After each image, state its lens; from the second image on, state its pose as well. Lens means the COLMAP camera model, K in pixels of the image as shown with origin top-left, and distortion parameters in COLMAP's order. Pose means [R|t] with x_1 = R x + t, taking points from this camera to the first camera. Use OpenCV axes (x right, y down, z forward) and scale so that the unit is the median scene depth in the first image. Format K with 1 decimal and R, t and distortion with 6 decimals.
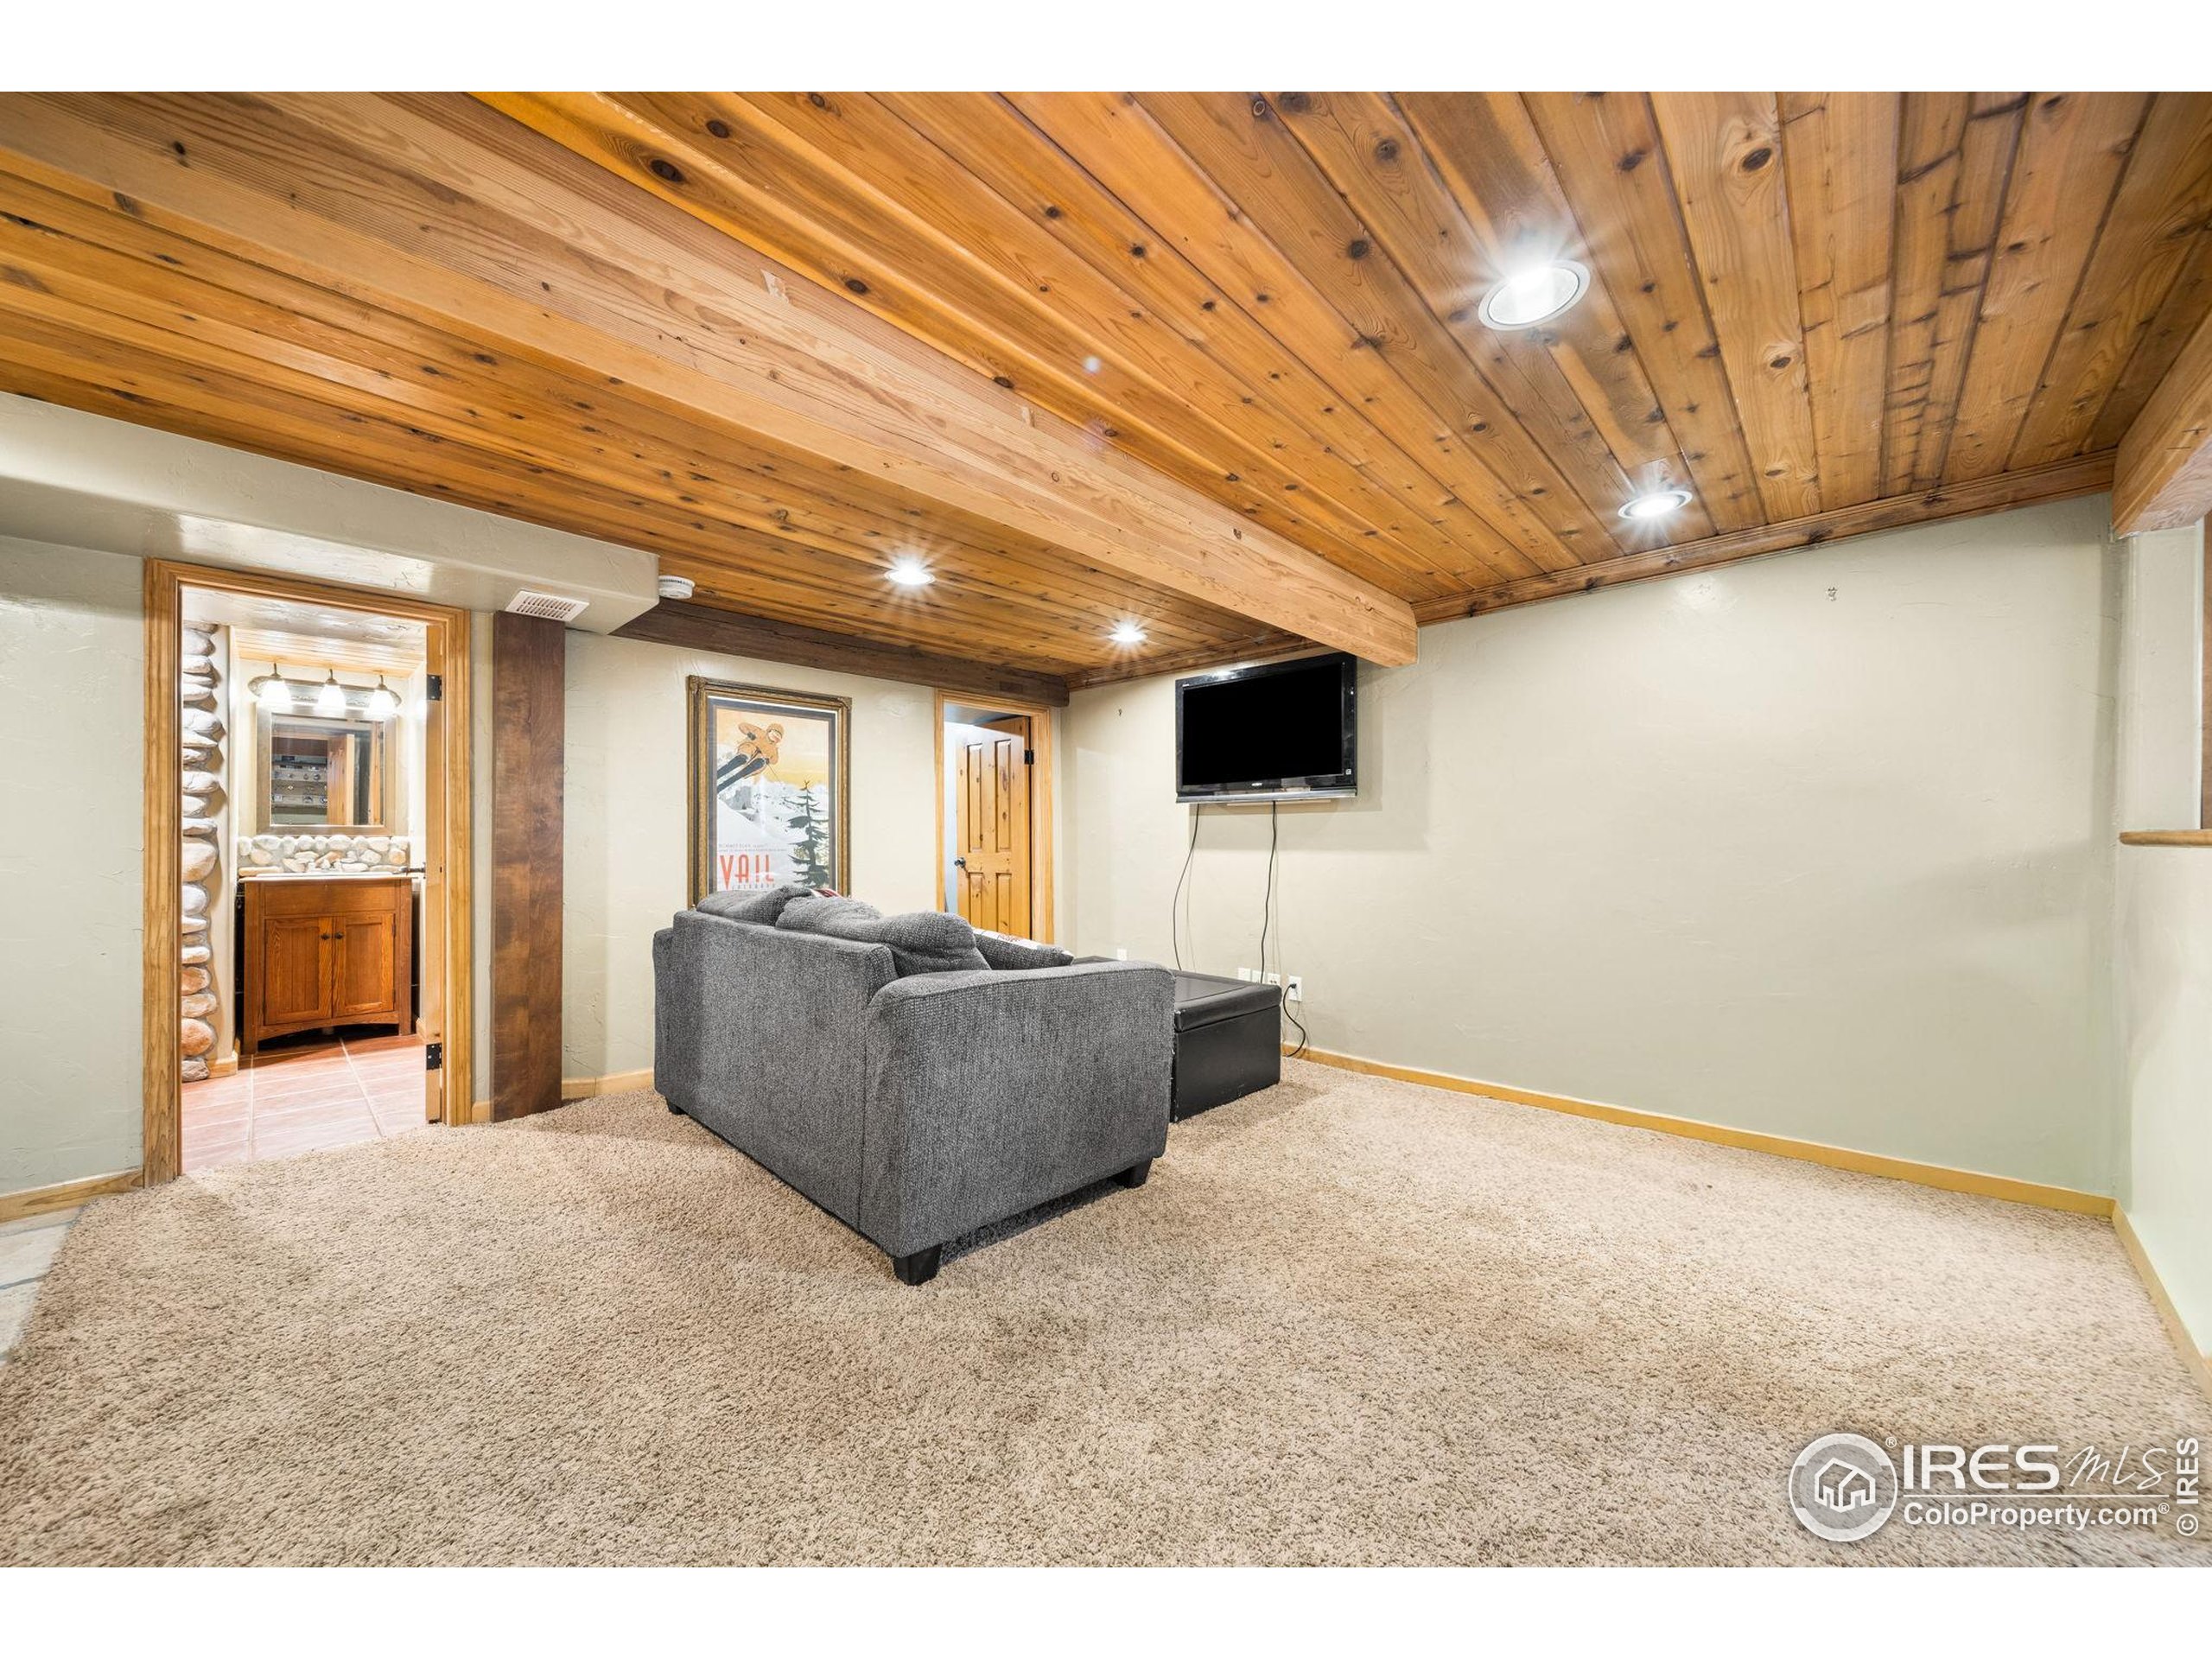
lens RADIAL K [[784.8, 0, 1107.4], [0, 784.8, 840.5], [0, 0, 1]] dist [-0.002339, -0.000130]
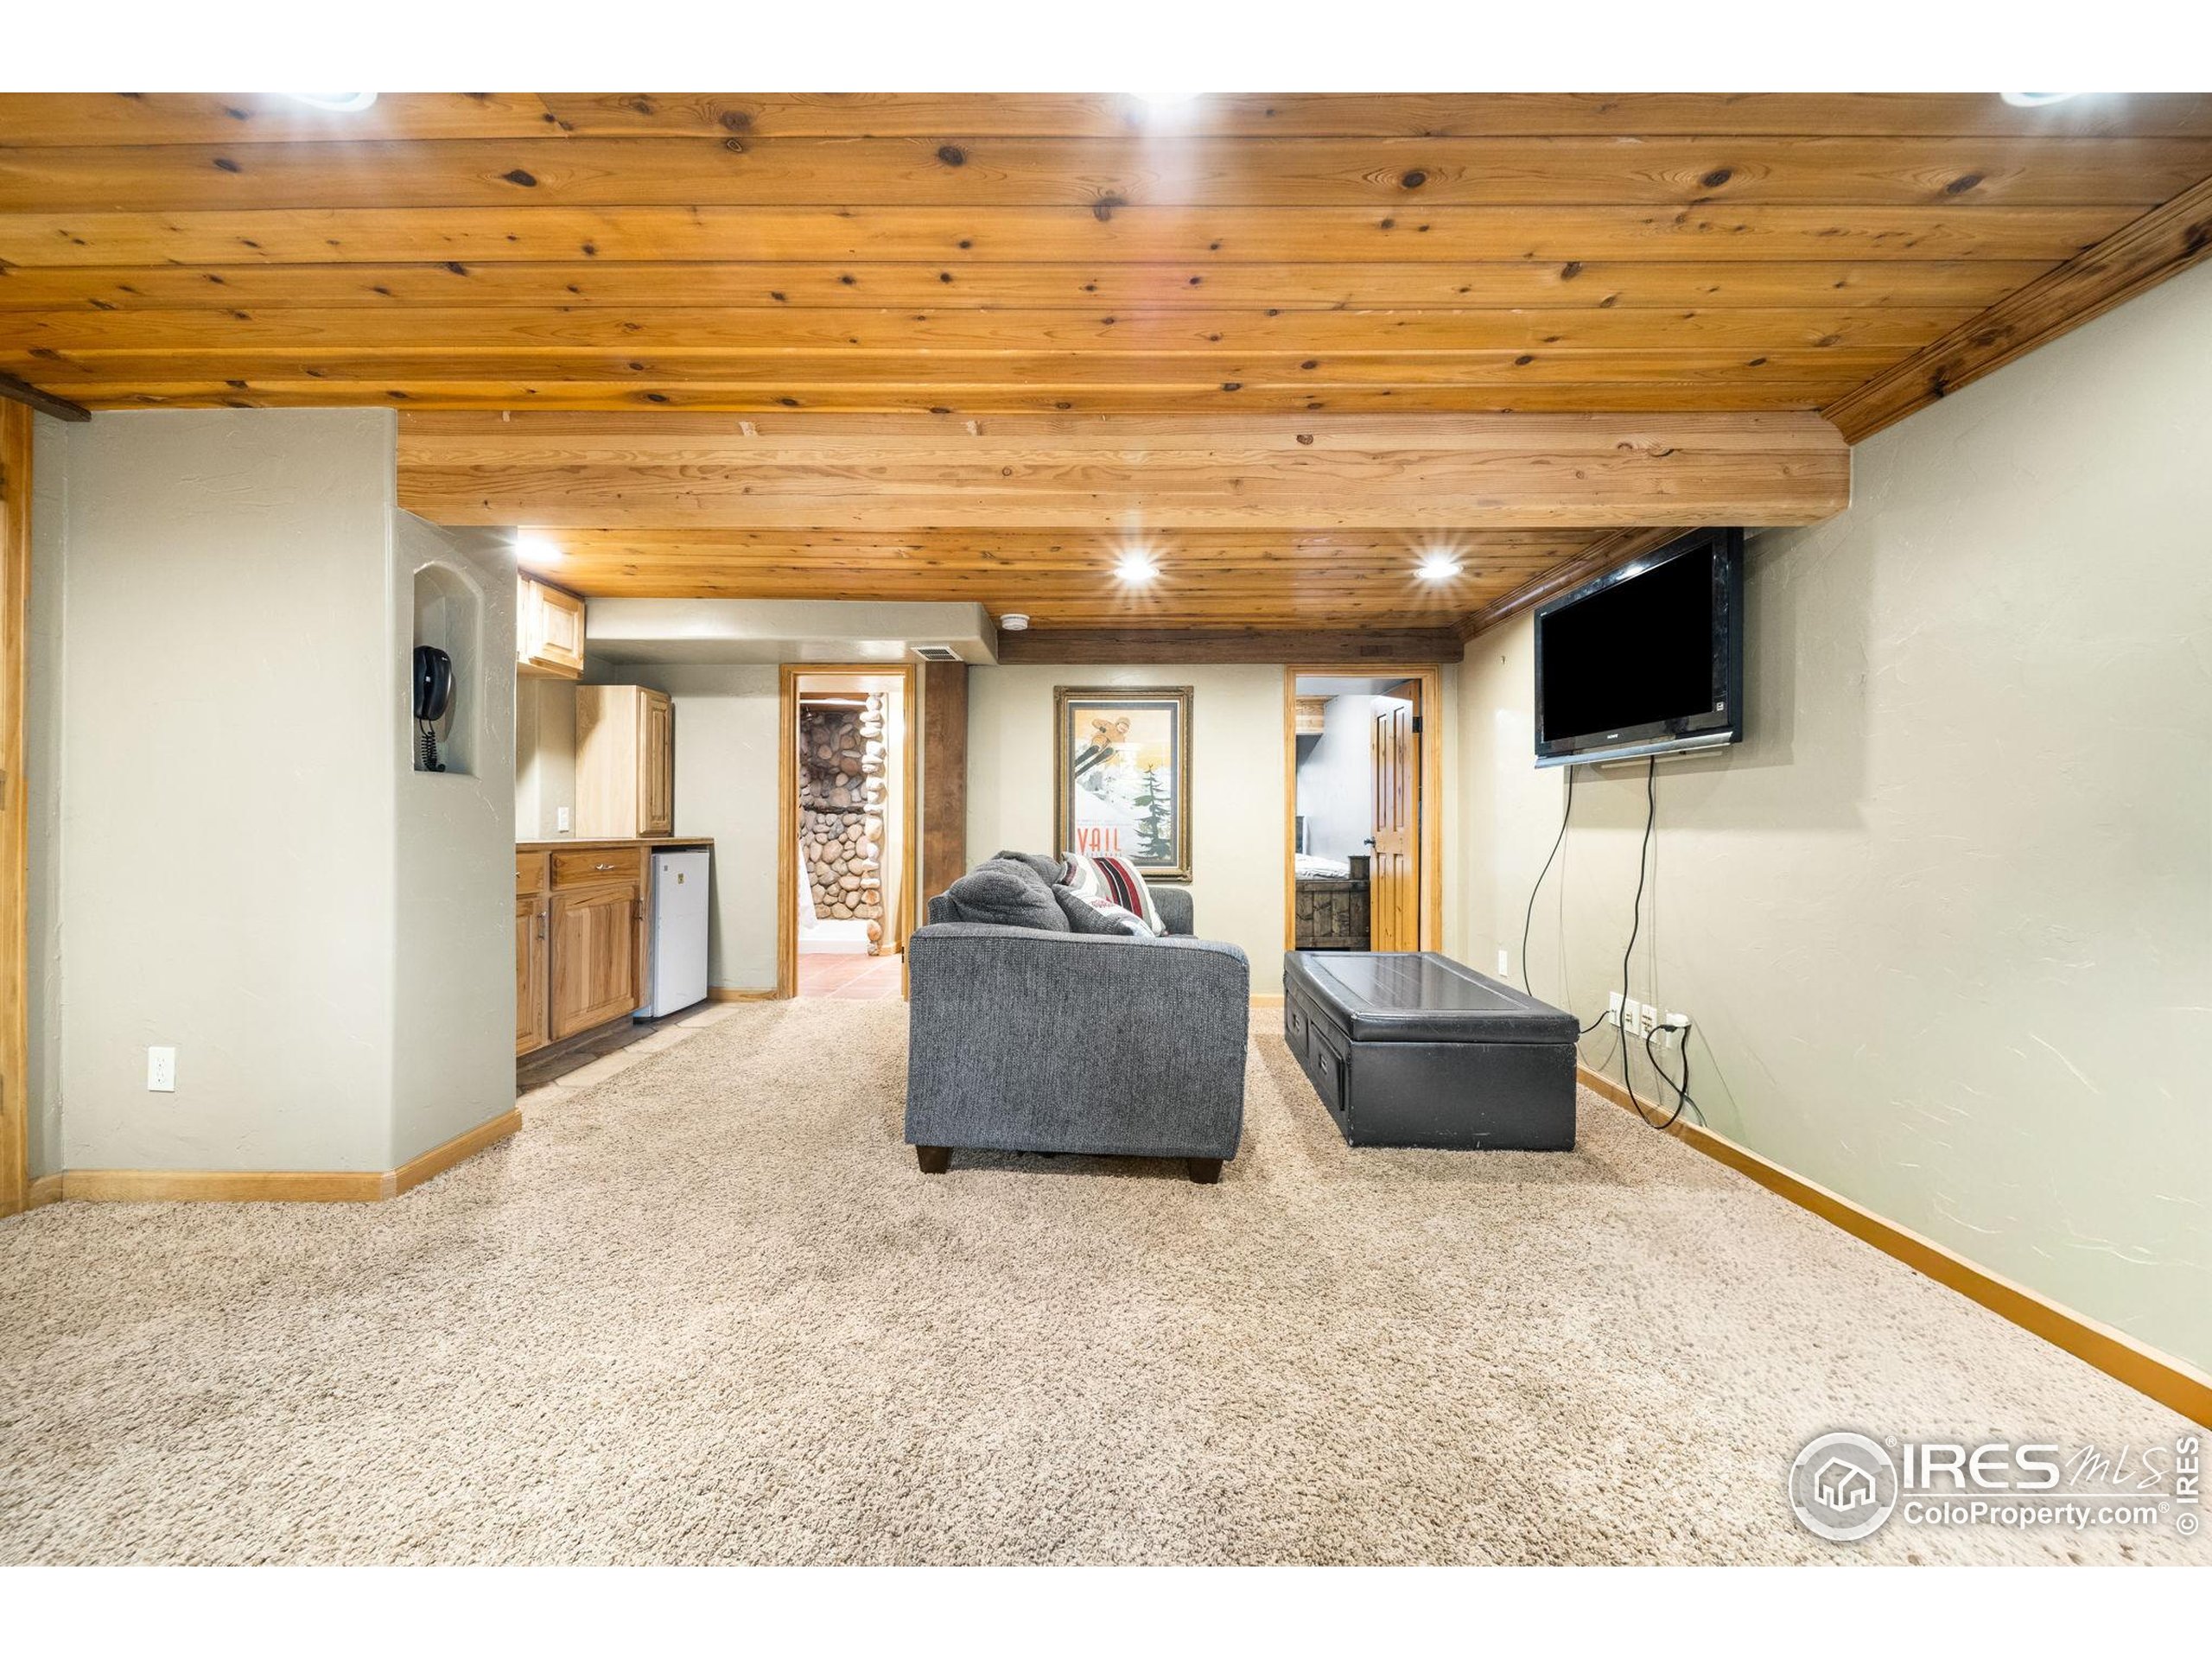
lens RADIAL K [[773.9, 0, 1099.6], [0, 773.9, 828.9], [0, 0, 1]] dist [-0.003110, -0.000385]
pose [[0.678152, 0.008856, -0.734869, 0.427494], [-0.004191, 0.999958, 0.008183, 0.009628], [0.734910, -0.002469, 0.678160, 0.197569]]
